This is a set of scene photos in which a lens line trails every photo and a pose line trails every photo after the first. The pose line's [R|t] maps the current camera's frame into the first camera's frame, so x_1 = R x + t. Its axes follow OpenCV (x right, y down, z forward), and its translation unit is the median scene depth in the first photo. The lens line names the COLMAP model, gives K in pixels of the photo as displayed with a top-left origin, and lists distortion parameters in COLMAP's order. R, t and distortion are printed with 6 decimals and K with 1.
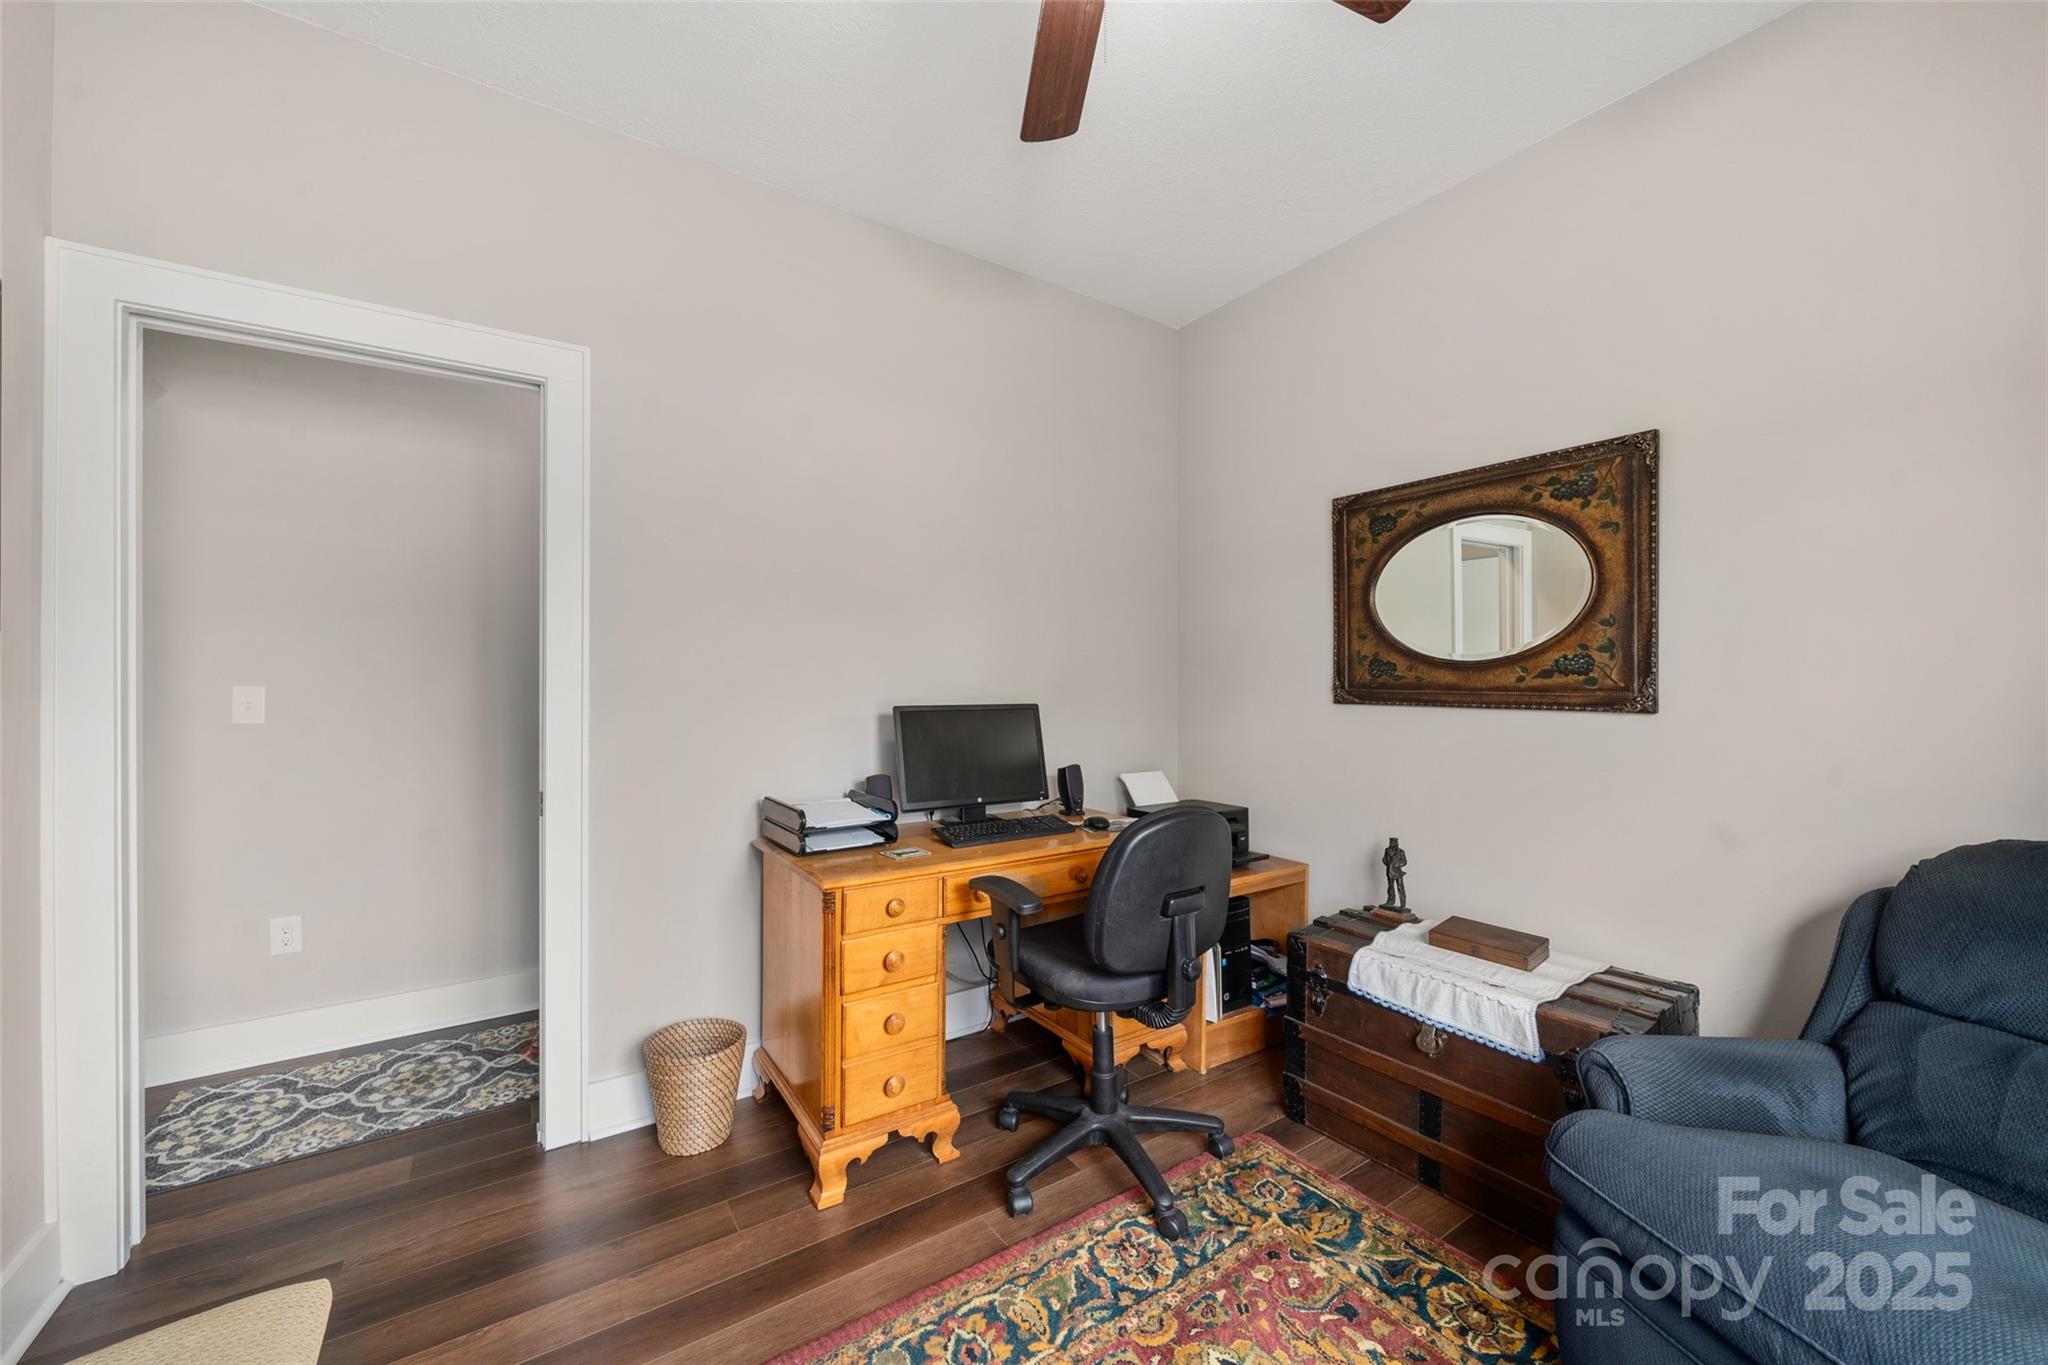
lens RADIAL K [[786.4, 0, 1019.1], [0, 786.4, 675.7], [0, 0, 1]] dist [-0.000152, 0.000015]
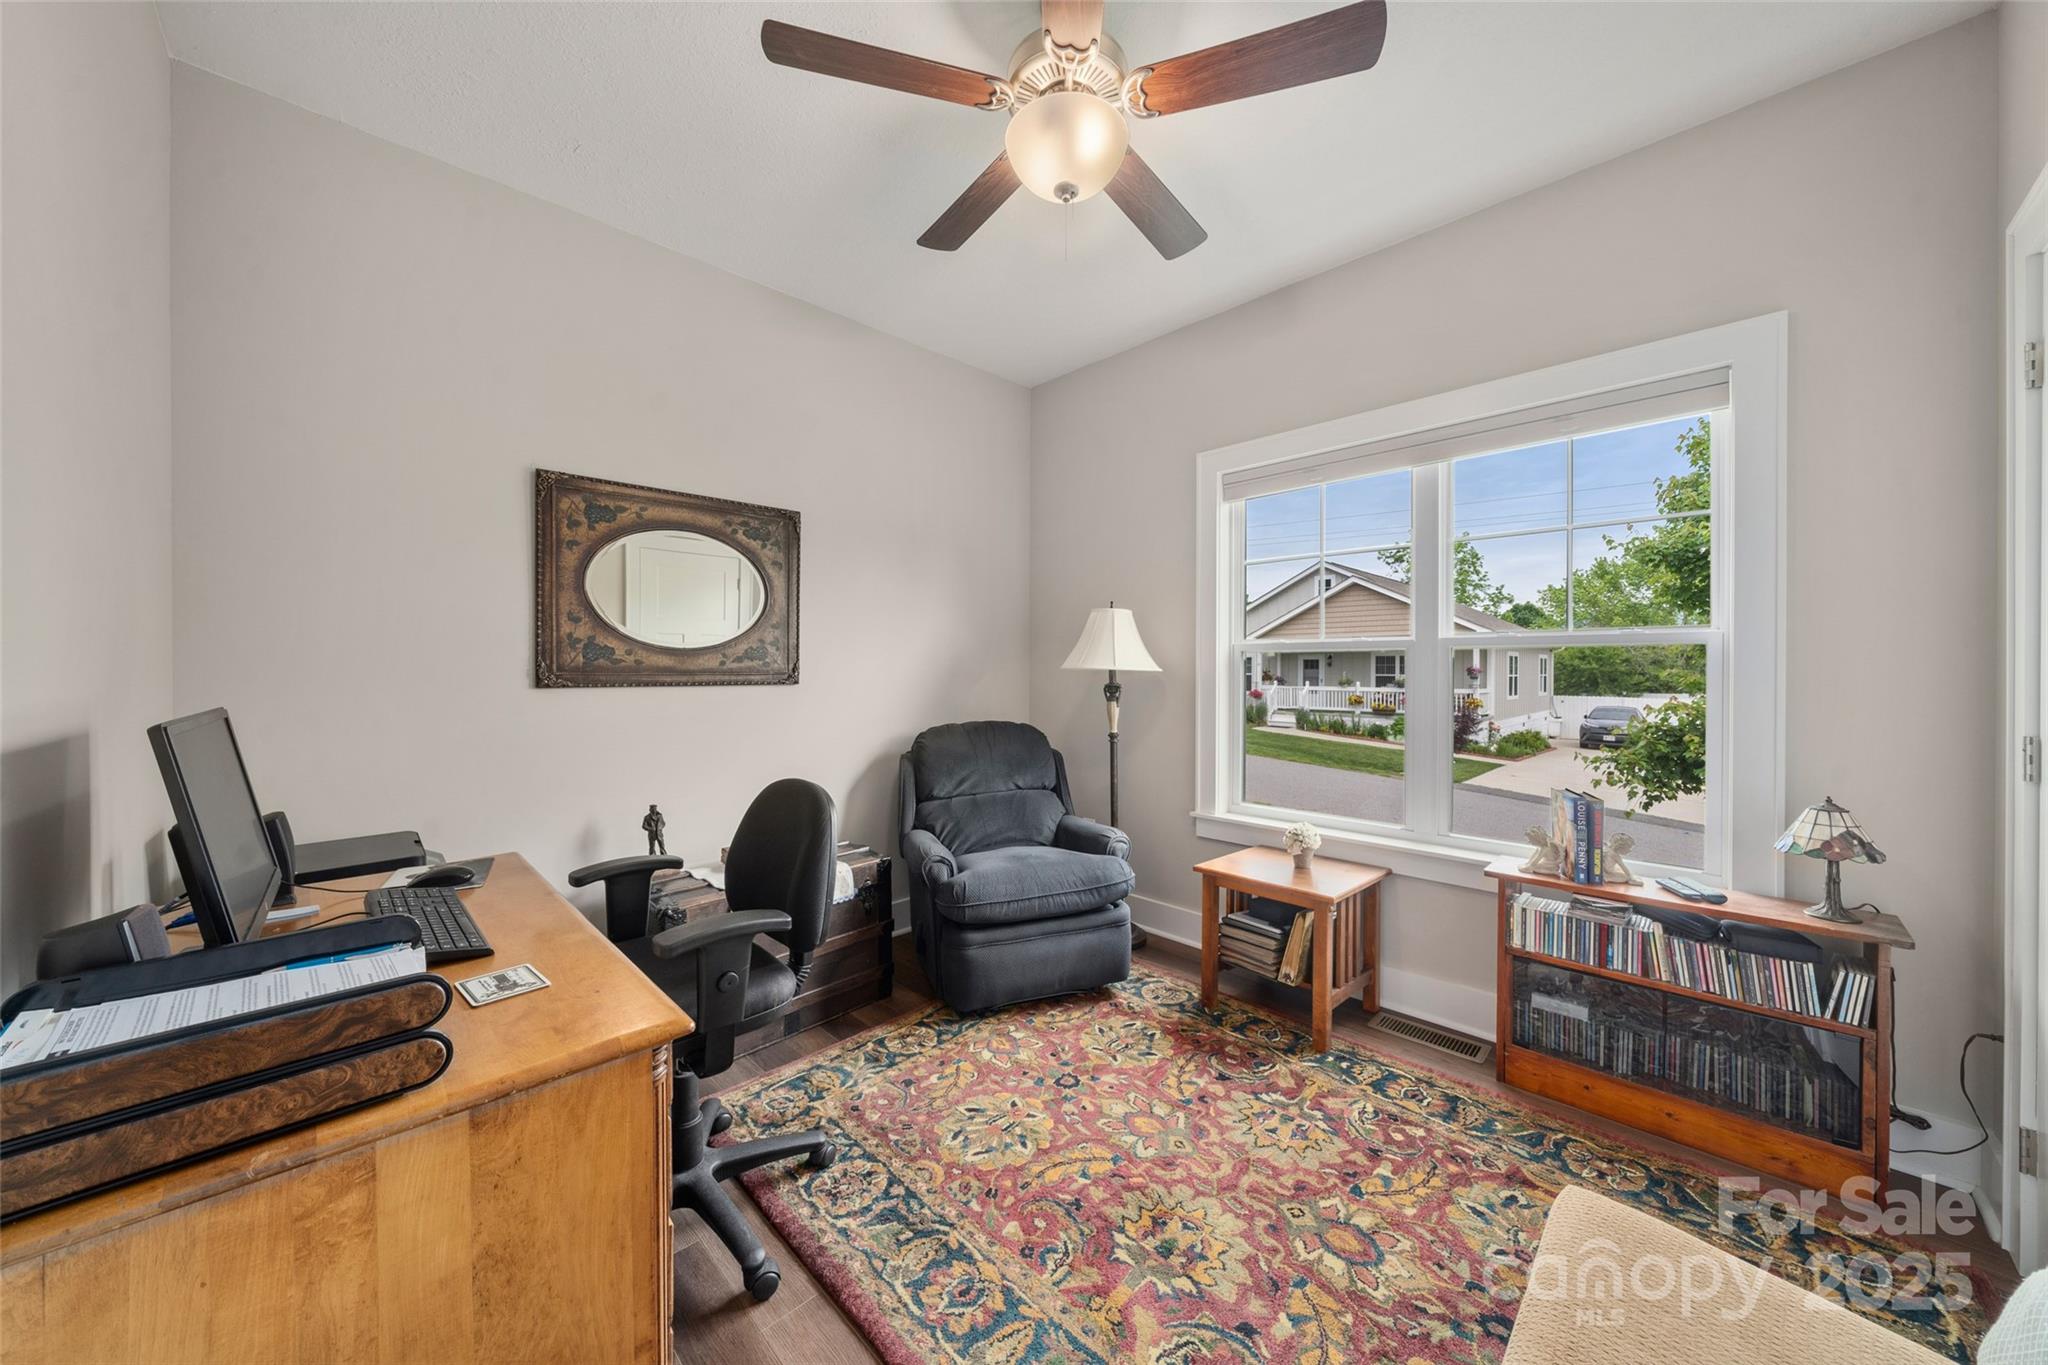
lens RADIAL K [[718.4, 0, 1037.0], [0, 718.4, 665.6], [0, 0, 1]] dist [-0.006337, -0.000038]
pose [[-0.212038, 0.001216, 0.977261, -0.730243], [-0.006574, 0.999975, -0.002671, 0.009103], [-0.977239, -0.006991, -0.212025, 0.789503]]
